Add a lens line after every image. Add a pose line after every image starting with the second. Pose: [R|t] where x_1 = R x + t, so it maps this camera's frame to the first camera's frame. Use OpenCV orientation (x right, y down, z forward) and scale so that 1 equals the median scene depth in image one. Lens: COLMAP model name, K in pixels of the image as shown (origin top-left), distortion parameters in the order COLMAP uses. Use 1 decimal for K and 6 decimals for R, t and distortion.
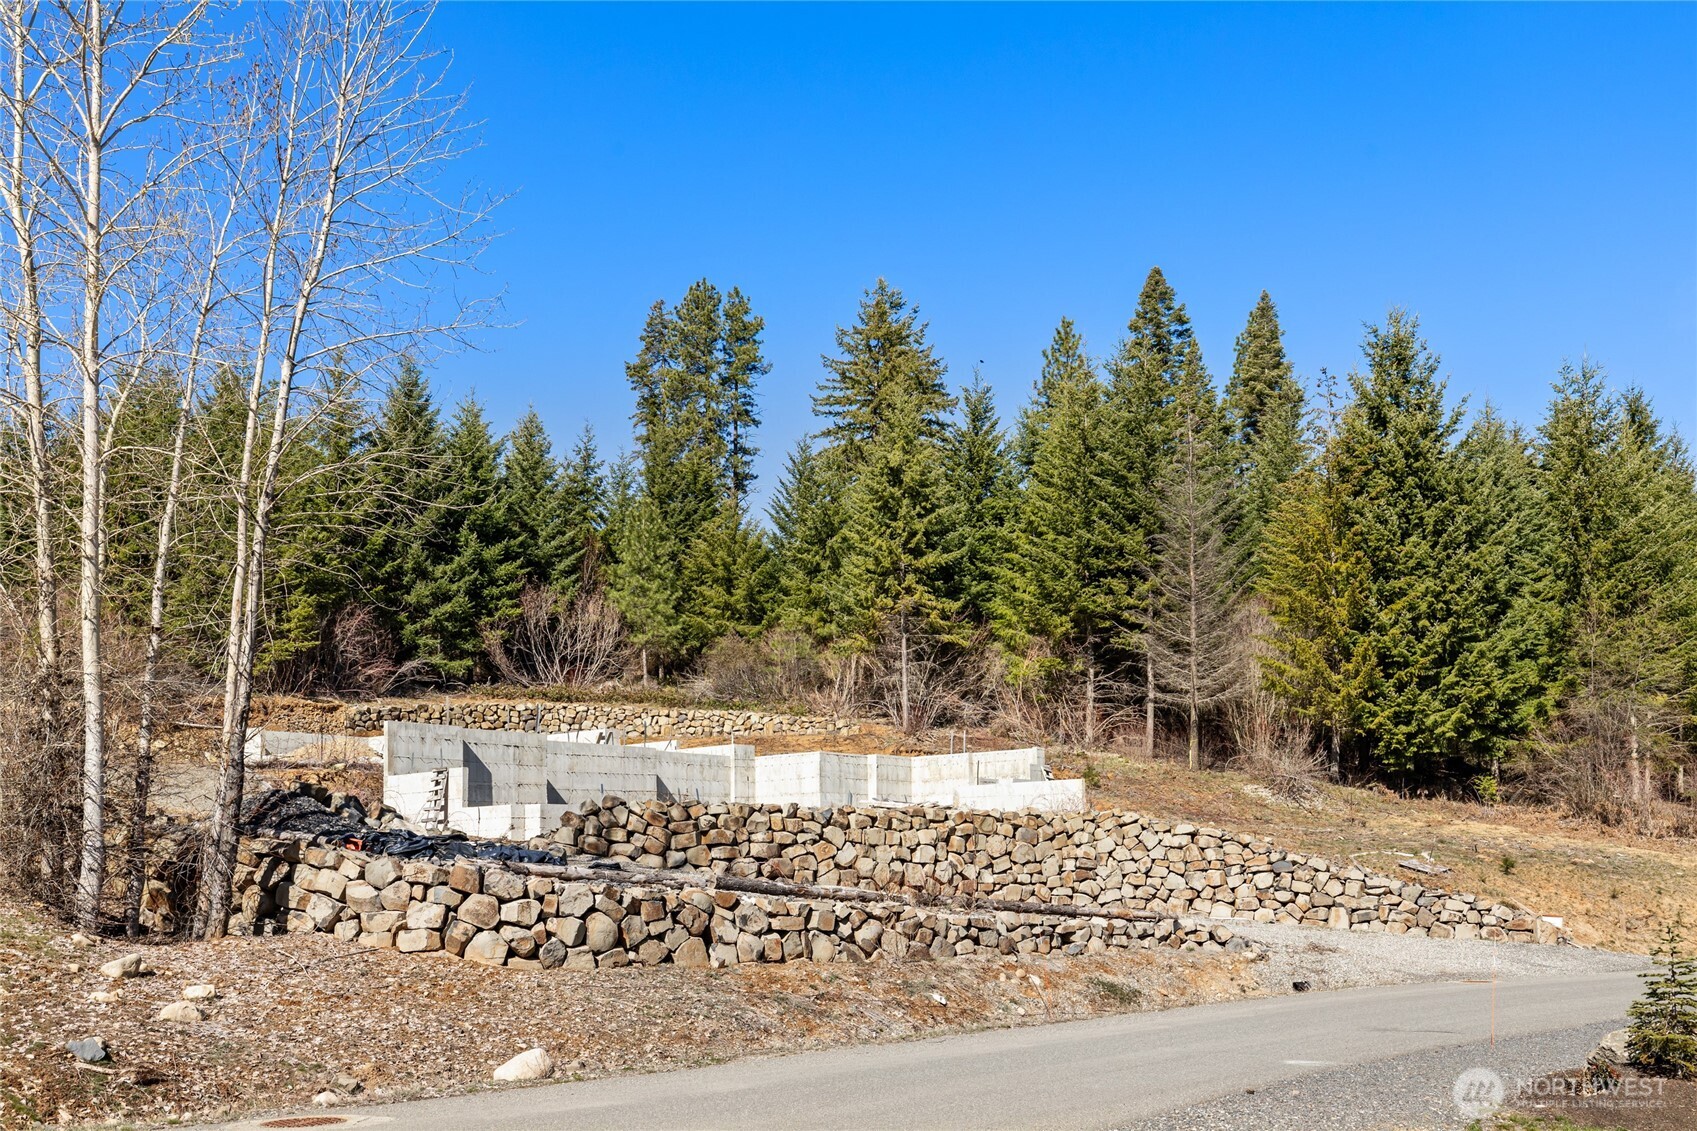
lens RADIAL K [[2233.1, 0, 848.5], [0, 2233.1, 565.5], [0, 0, 1]] dist [0.000149, 0.038631]
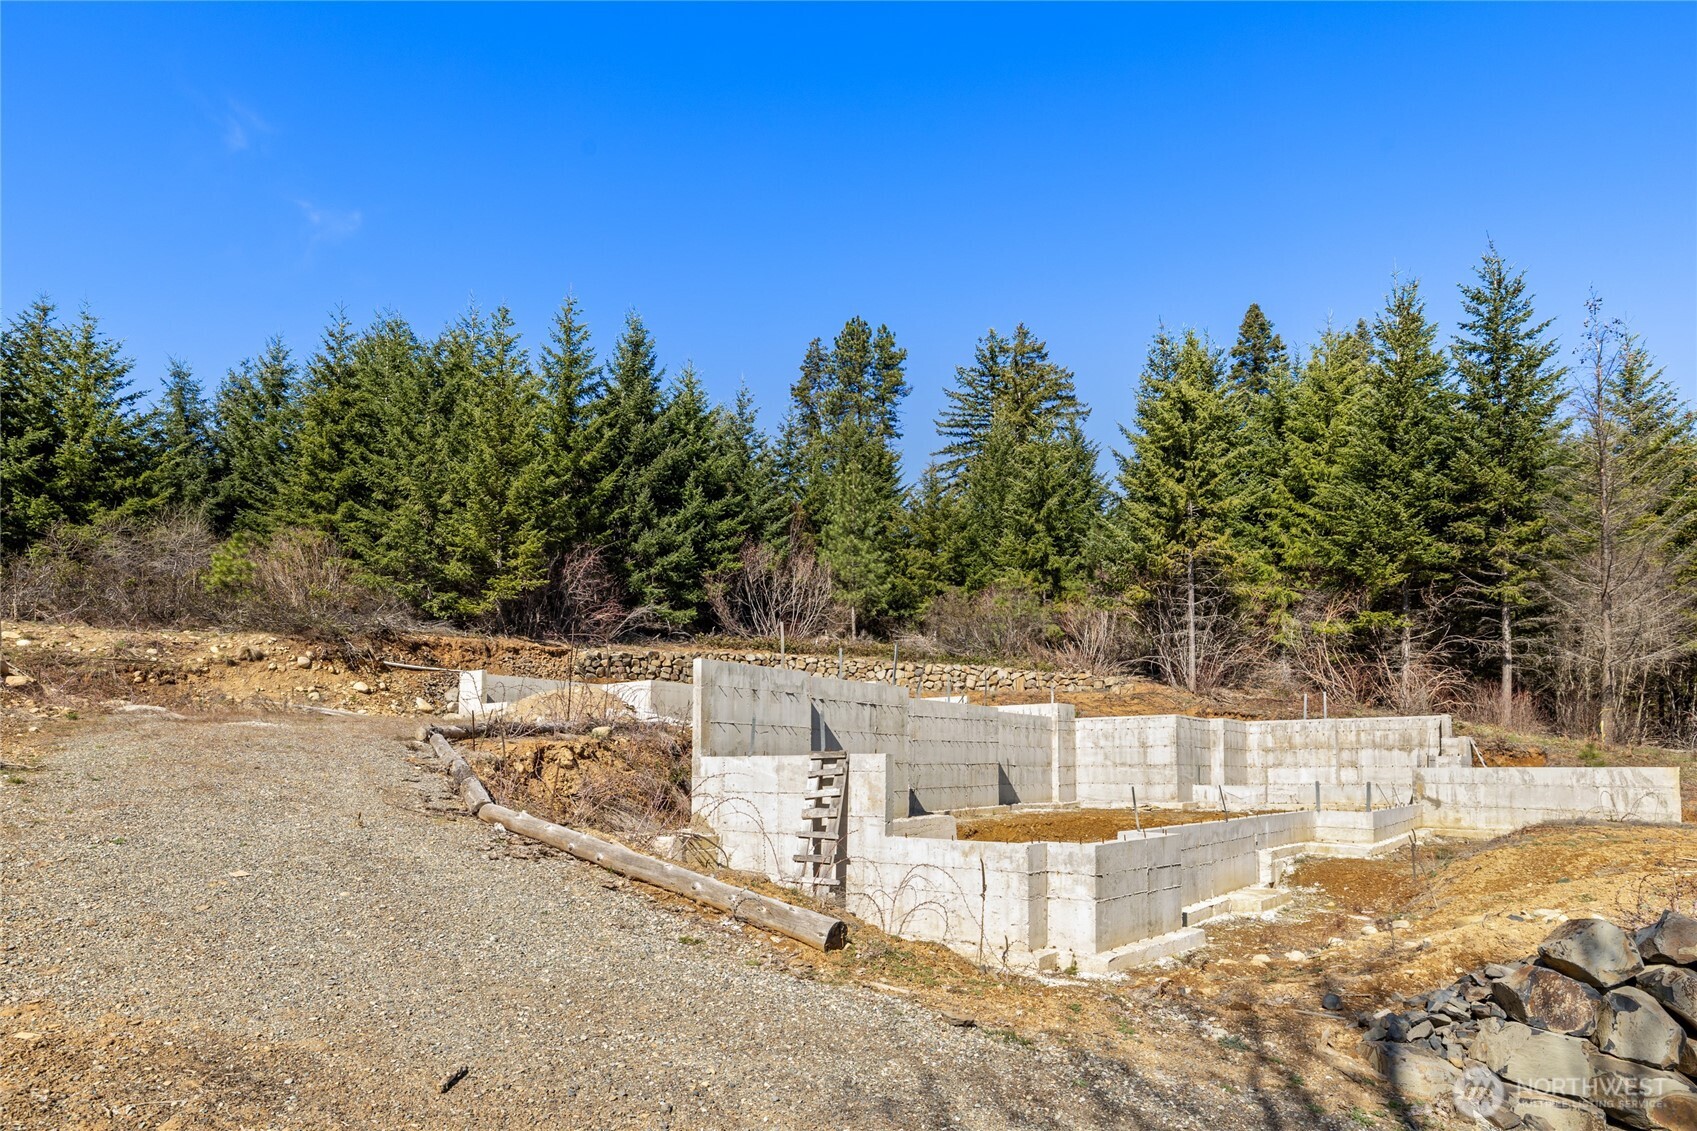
lens RADIAL K [[1380.0, 0, 902.4], [0, 1380.0, 631.6], [0, 0, 1]] dist [0.003552, -0.000360]
pose [[0.999201, 0.023869, 0.032064, -0.093572], [-0.024951, 0.999118, 0.033788, 0.028038], [-0.031229, -0.034561, 0.998915, 0.365976]]
